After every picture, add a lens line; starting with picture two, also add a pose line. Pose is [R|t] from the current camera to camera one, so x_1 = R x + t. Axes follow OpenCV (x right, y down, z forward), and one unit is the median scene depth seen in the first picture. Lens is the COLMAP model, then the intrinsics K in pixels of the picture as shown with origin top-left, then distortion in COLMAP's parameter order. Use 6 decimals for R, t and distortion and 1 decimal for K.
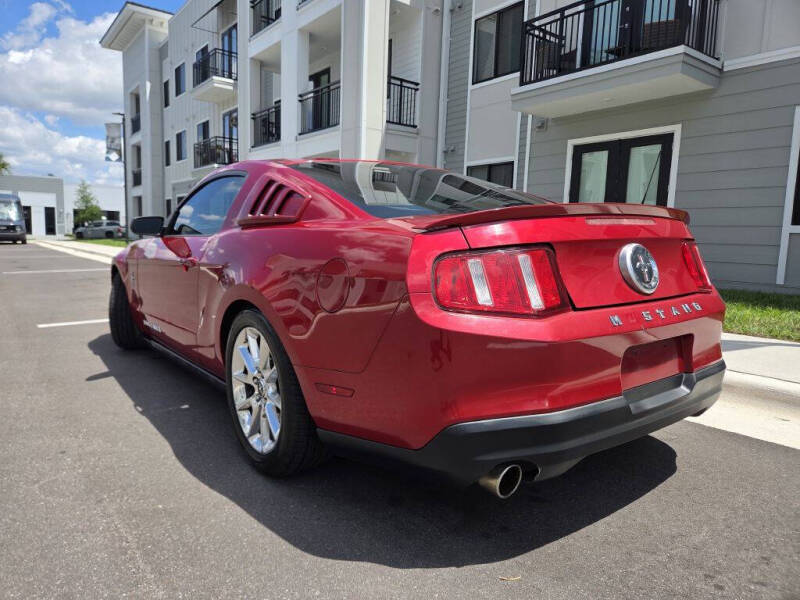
lens RADIAL K [[545.2, 0, 396.1], [0, 545.2, 298.3], [0, 0, 1]] dist [0.034479, -0.038660]
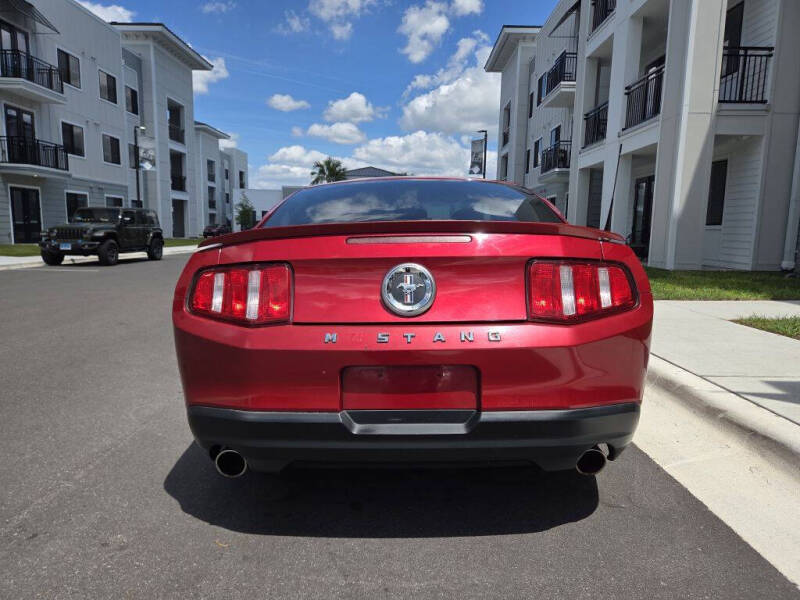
lens RADIAL K [[545.2, 0, 398.6], [0, 545.2, 303.6], [0, 0, 1]] dist [0.034479, -0.038660]
pose [[0.785548, 0.062629, -0.615624, 0.127704], [-0.058226, 0.997932, 0.027225, -0.006589], [0.616056, 0.014459, 0.787570, 0.031301]]
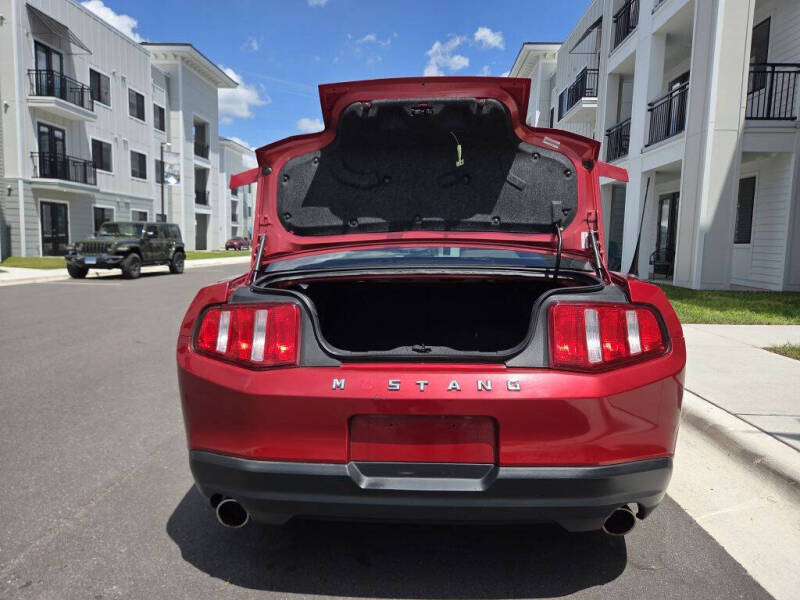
lens RADIAL K [[545.2, 0, 394.0], [0, 545.2, 294.3], [0, 0, 1]] dist [0.034479, -0.038660]
pose [[0.758144, 0.047167, -0.650380, 0.124163], [-0.069829, 0.997518, -0.009057, -0.013156], [0.648338, 0.052282, 0.759555, 0.037042]]
